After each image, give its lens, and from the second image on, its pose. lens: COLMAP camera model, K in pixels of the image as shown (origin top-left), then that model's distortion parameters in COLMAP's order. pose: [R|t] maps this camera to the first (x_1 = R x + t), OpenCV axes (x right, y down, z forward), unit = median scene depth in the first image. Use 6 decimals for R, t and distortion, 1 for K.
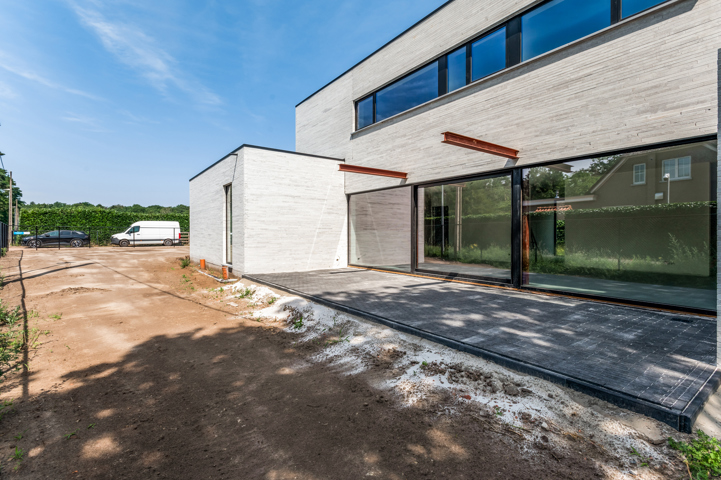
lens RADIAL K [[331.8, 0, 361.4], [0, 331.8, 235.8], [0, 0, 1]] dist [-0.003751, -0.000659]
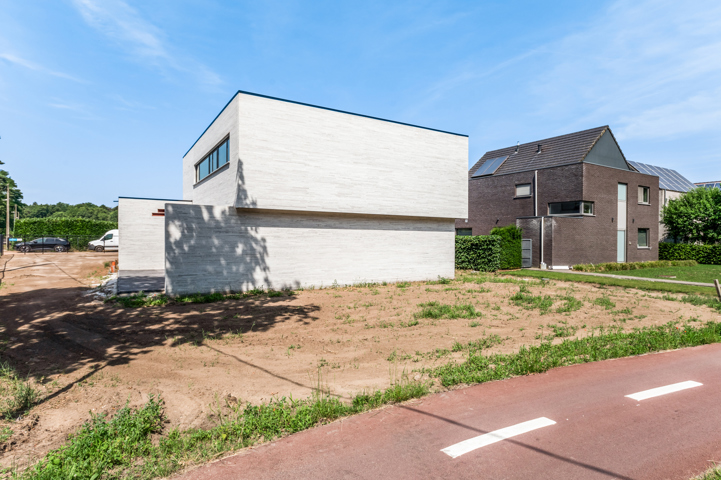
lens RADIAL K [[382.5, 0, 358.3], [0, 382.5, 241.8], [0, 0, 1]] dist [-0.000760, 0.004822]
pose [[0.996549, 0.007514, -0.082672, 0.288103], [-0.007312, 0.999969, 0.002751, -0.012847], [0.082690, -0.002137, 0.996573, -0.248073]]
